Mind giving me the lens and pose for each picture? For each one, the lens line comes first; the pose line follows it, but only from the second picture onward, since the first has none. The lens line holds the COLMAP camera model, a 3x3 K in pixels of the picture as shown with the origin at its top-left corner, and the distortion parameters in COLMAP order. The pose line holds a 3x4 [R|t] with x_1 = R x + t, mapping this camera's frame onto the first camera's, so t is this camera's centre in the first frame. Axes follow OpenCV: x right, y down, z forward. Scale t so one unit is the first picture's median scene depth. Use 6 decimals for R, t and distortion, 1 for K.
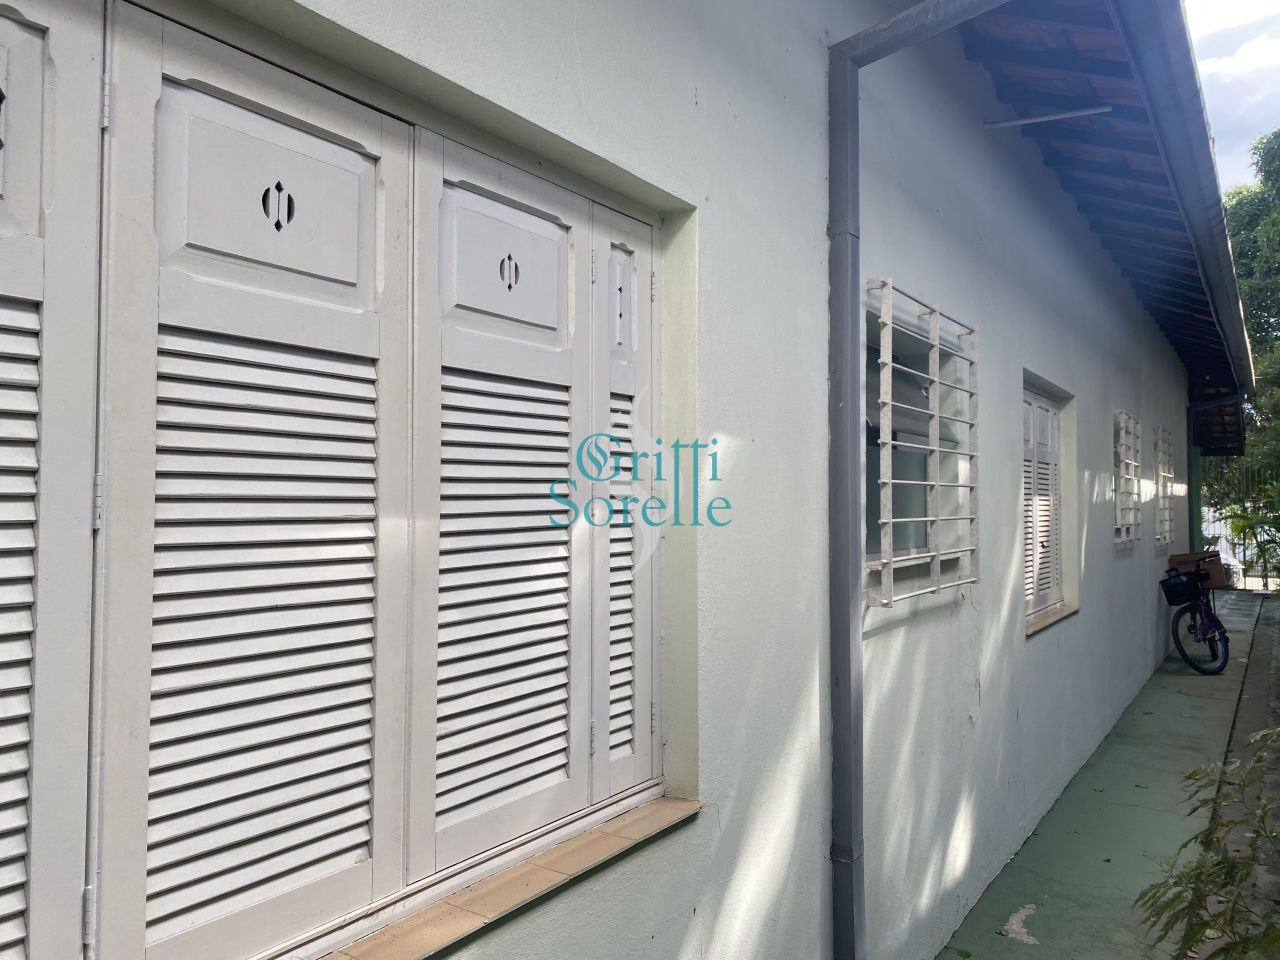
lens RADIAL K [[978.2, 0, 639.2], [0, 978.2, 486.8], [0, 0, 1]] dist [0.047420, -0.052984]
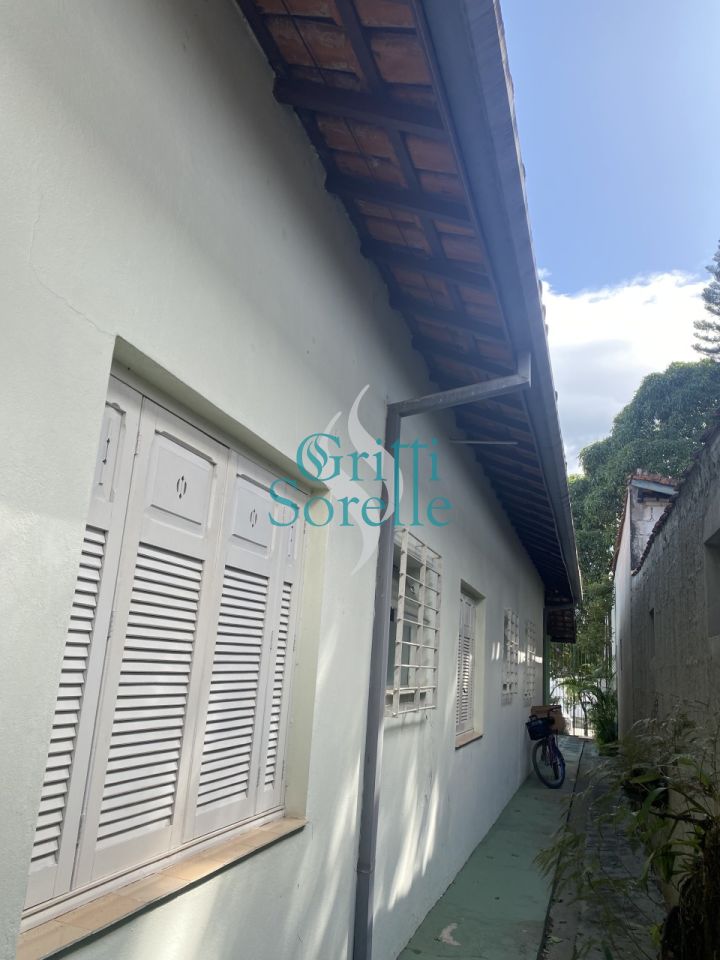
lens RADIAL K [[733.7, 0, 350.1], [0, 733.7, 483.8], [0, 0, 1]] dist [0.047420, -0.052984]
pose [[0.962220, 0.137342, 0.235095, -0.176715], [-0.087077, 0.973334, -0.212223, 0.005385], [-0.257974, 0.183734, 0.948521, -0.268218]]
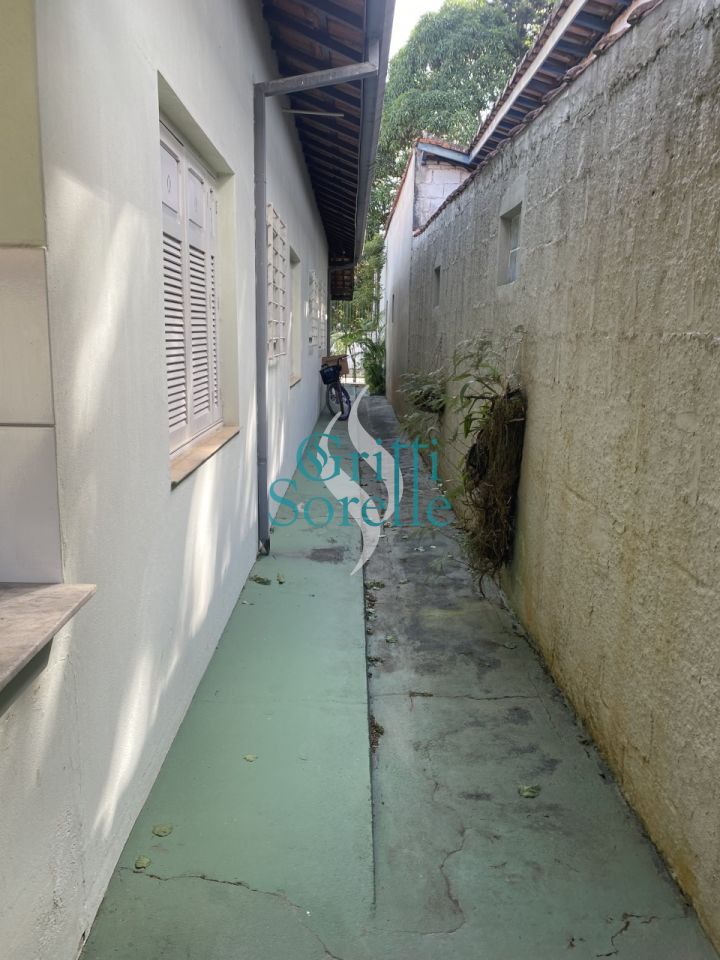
lens RADIAL K [[733.7, 0, 364.1], [0, 733.7, 480.7], [0, 0, 1]] dist [0.047420, -0.052984]
pose [[0.831188, -0.085931, 0.549311, -0.507024], [-0.036626, 0.977375, 0.208317, 0.035402], [-0.554784, -0.193270, 0.809235, -0.516811]]
